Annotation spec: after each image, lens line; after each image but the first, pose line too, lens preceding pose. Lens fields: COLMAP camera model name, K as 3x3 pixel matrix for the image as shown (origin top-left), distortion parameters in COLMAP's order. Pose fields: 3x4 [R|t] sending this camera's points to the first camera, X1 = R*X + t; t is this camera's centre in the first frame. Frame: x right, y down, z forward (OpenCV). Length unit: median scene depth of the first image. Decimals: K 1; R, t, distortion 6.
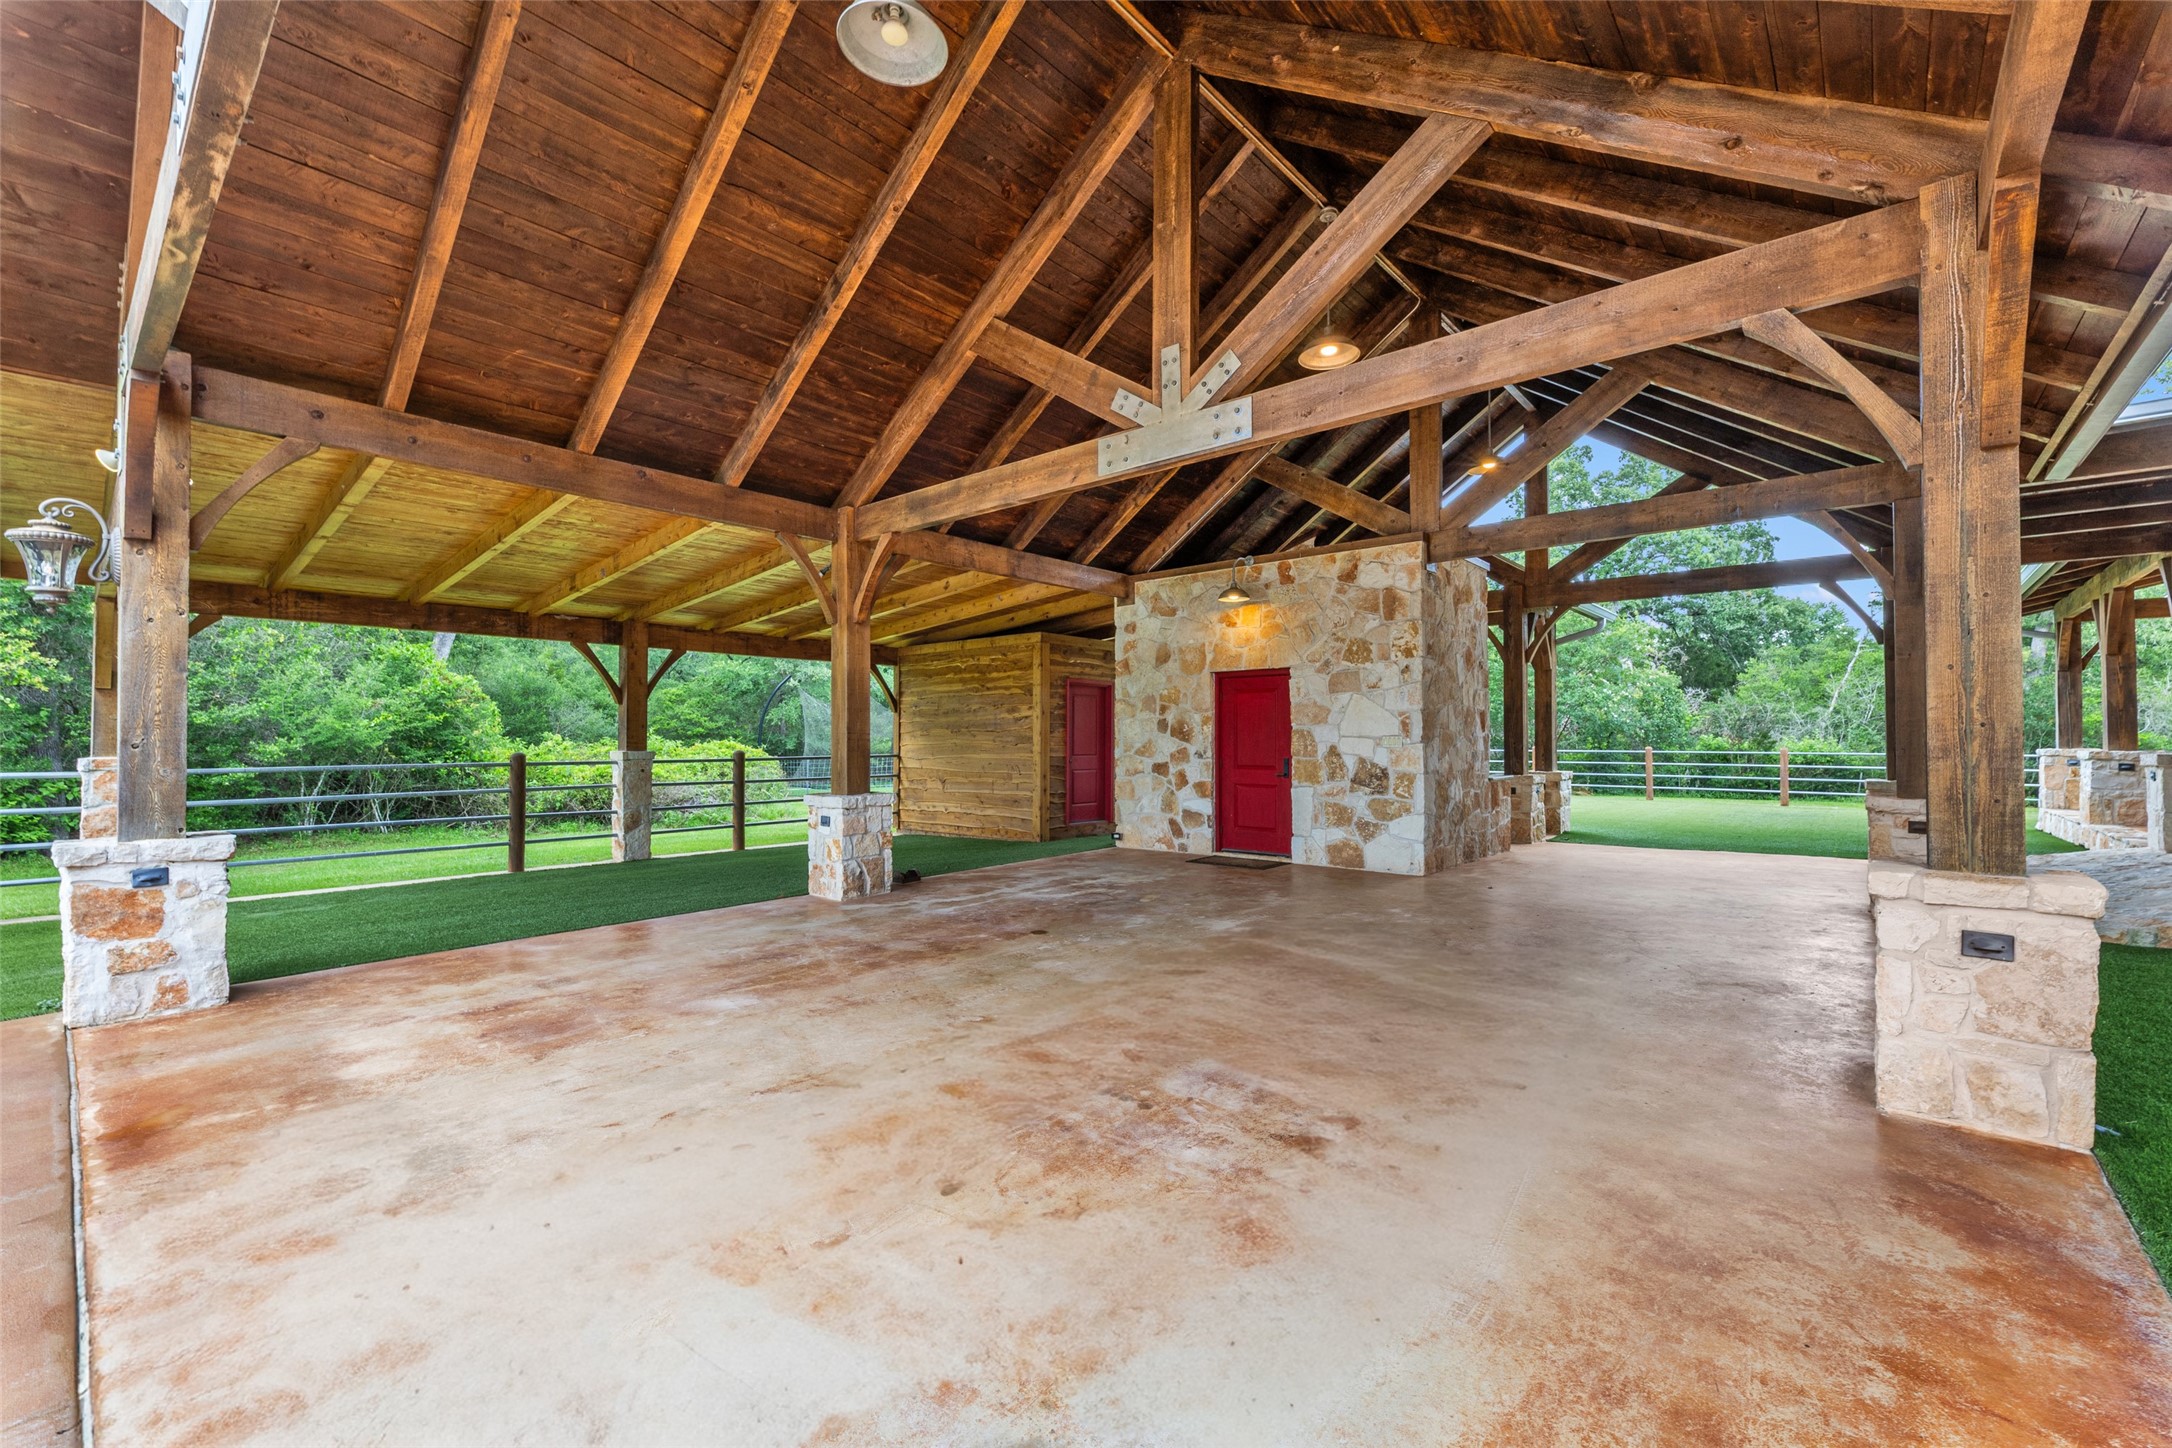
lens RADIAL K [[888.3, 0, 1086.0], [0, 888.3, 724.0], [0, 0, 1]] dist [0.000233, 0.000206]
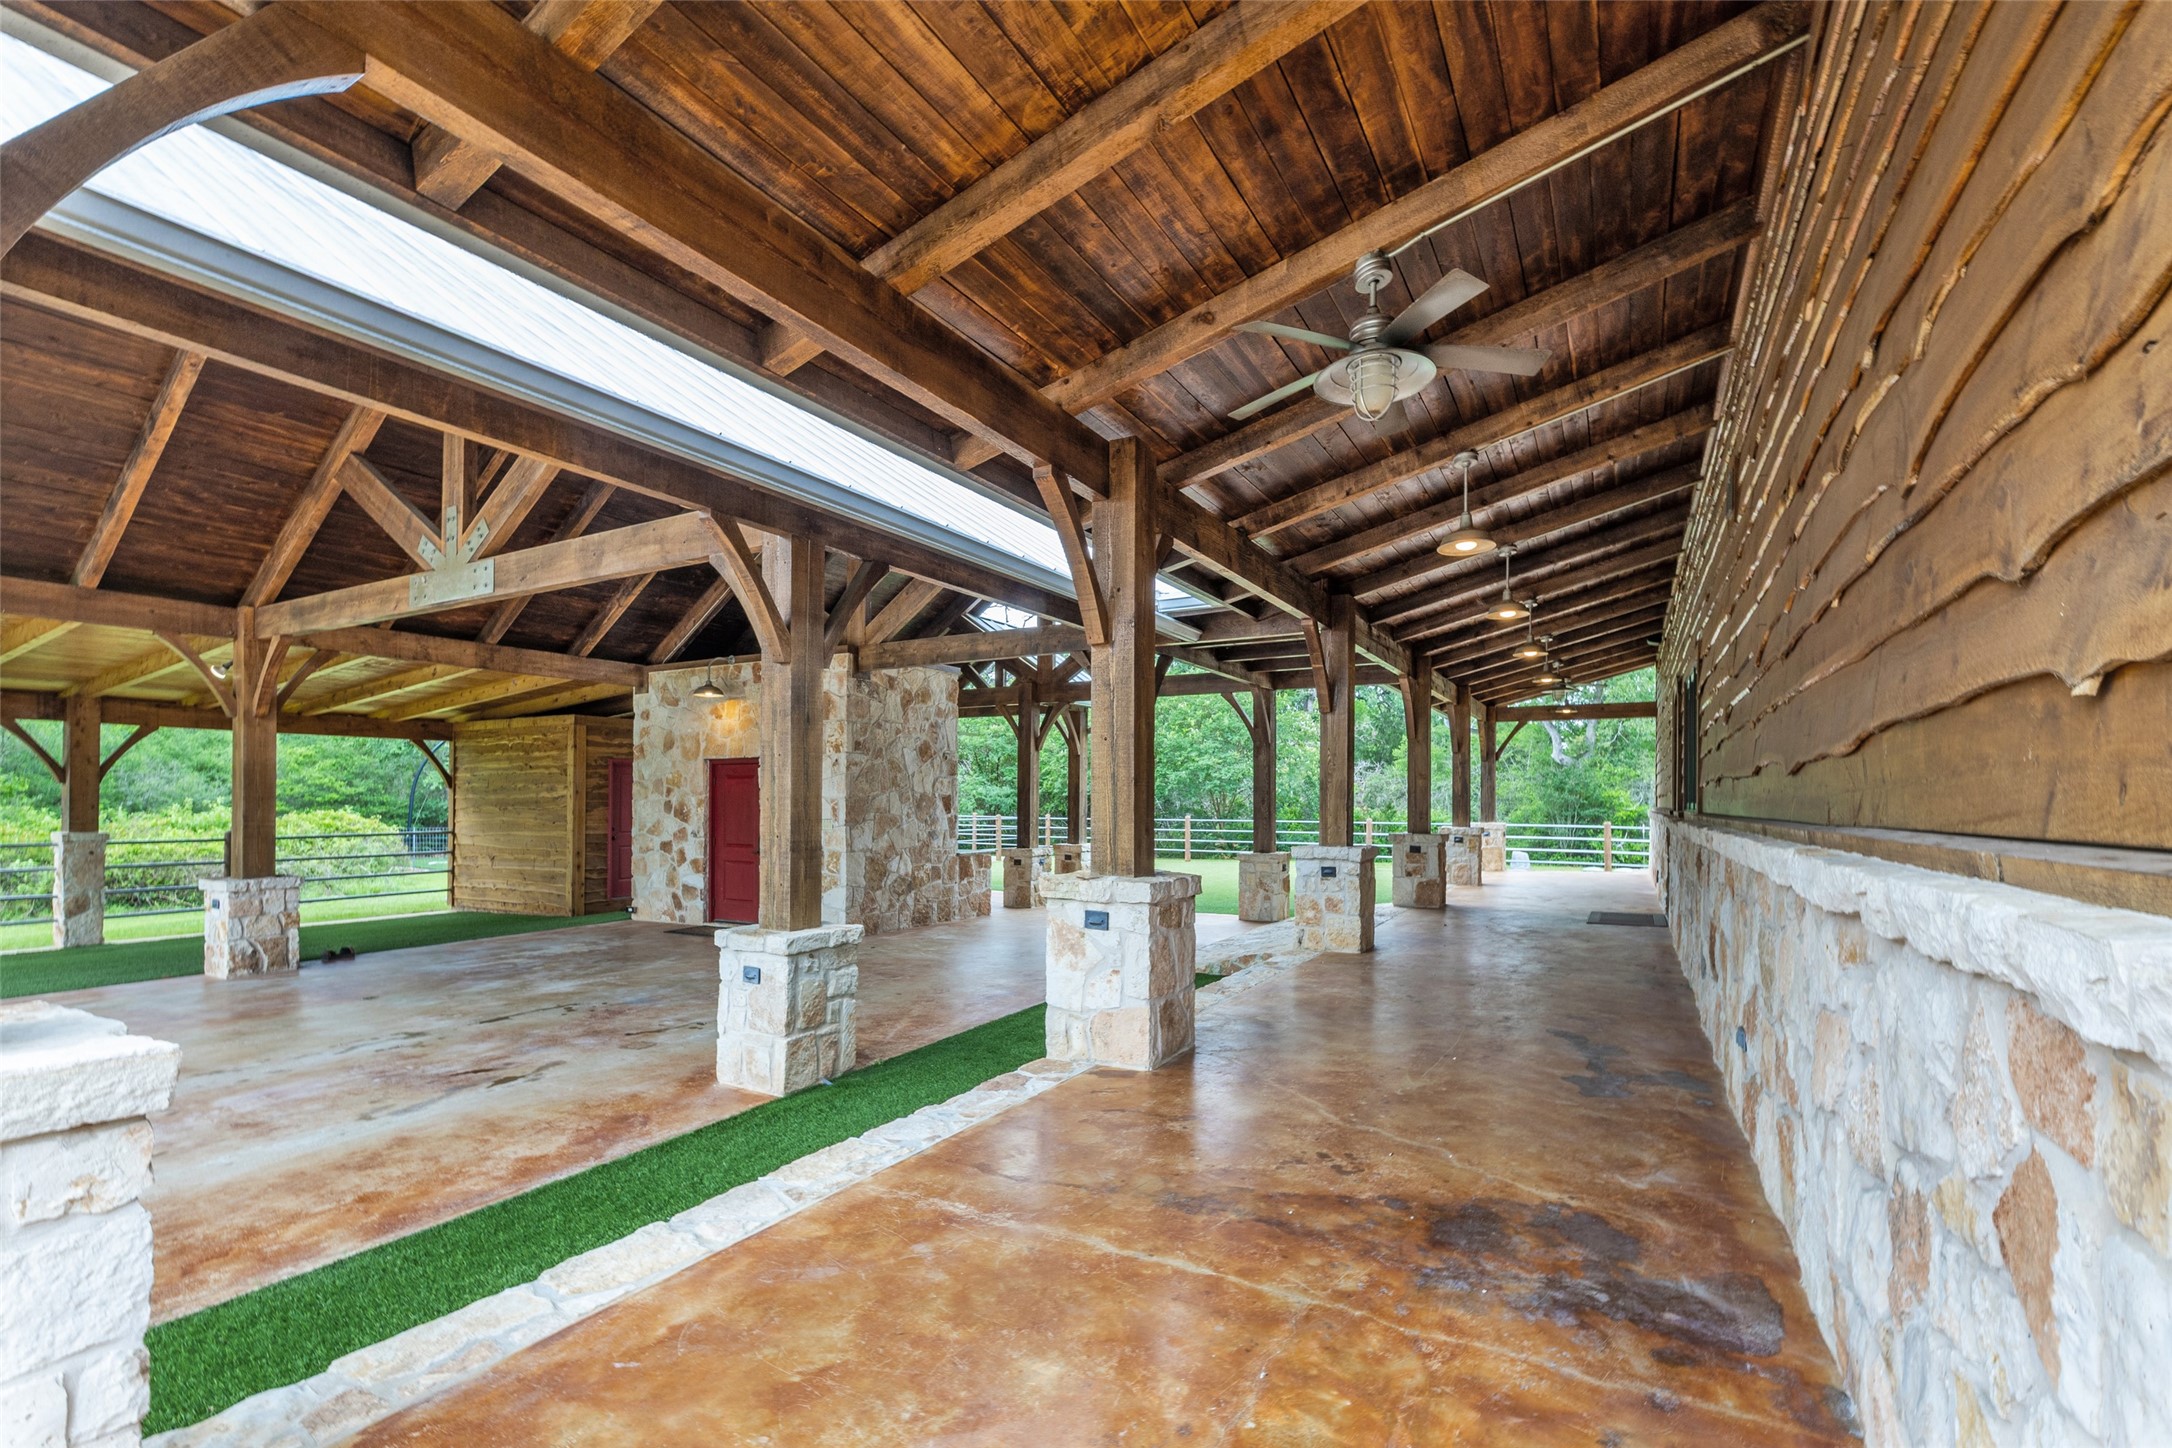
lens RADIAL K [[934.3, 0, 1100.7], [0, 934.3, 788.3], [0, 0, 1]] dist [0.001694, 0.000236]
pose [[0.977475, 0.005279, 0.210985, 0.376375], [-0.006155, 0.999975, 0.003498, -0.029151], [-0.210961, -0.004718, 0.977483, -0.233579]]
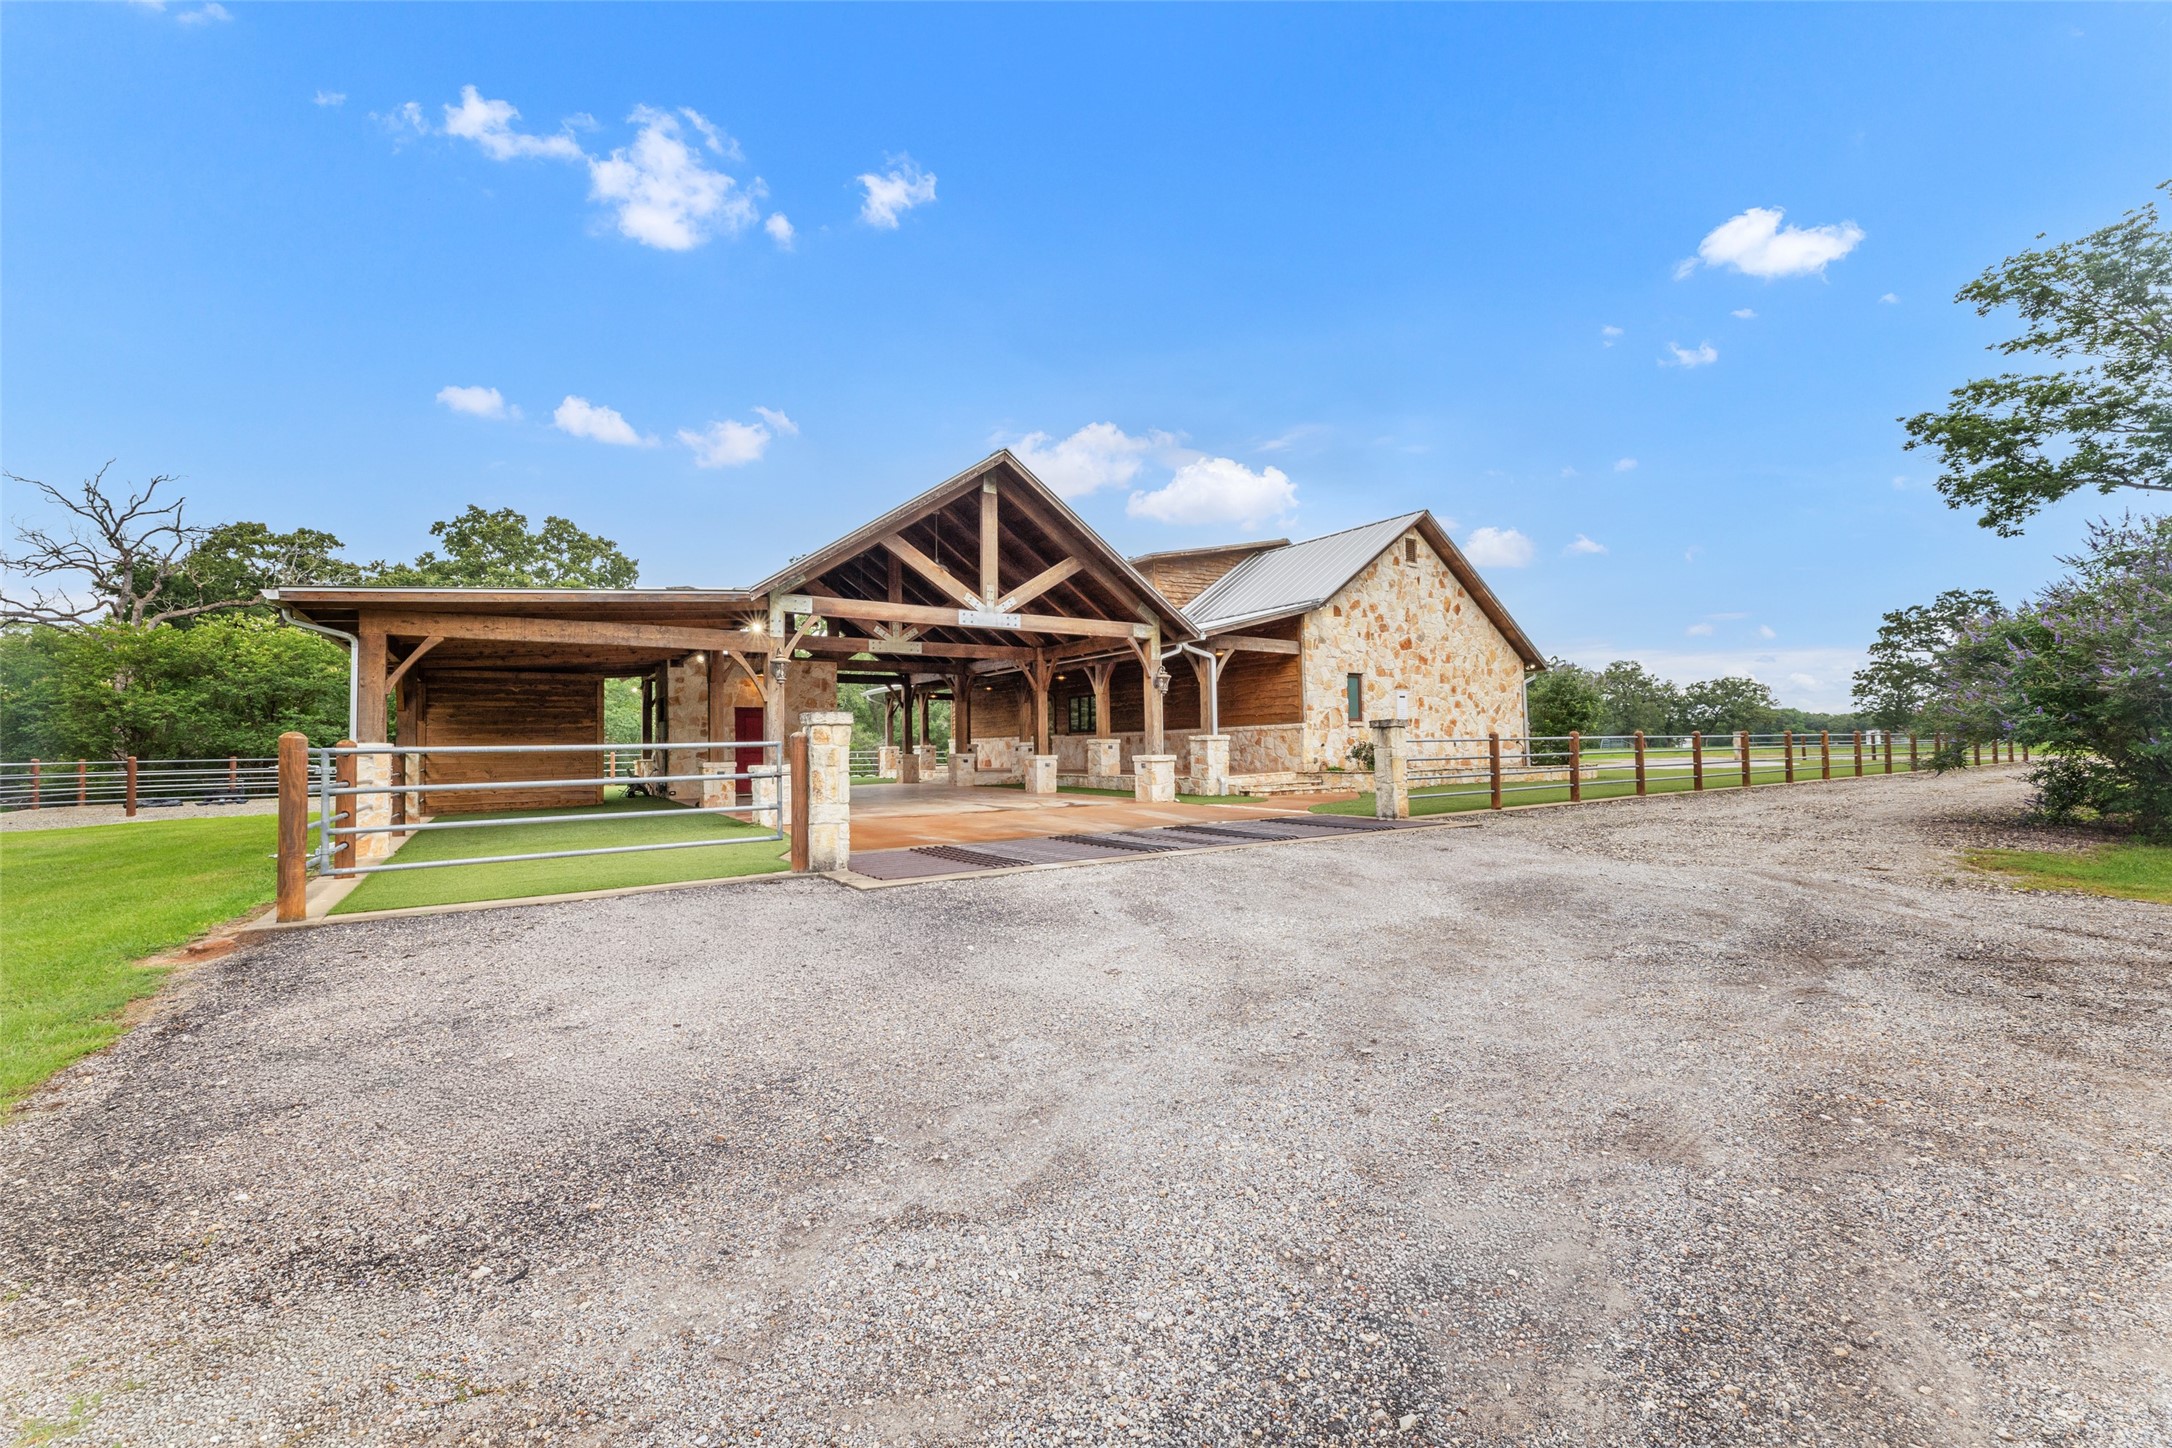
lens RADIAL K [[888.3, 0, 1086.0], [0, 888.3, 724.0], [0, 0, 1]] dist [0.000233, 0.000206]
pose [[0.250099, 0.024325, 0.967915, -1.633219], [-0.000674, 0.999689, -0.024949, 0.030802], [-0.968220, 0.005587, 0.250037, -0.293148]]
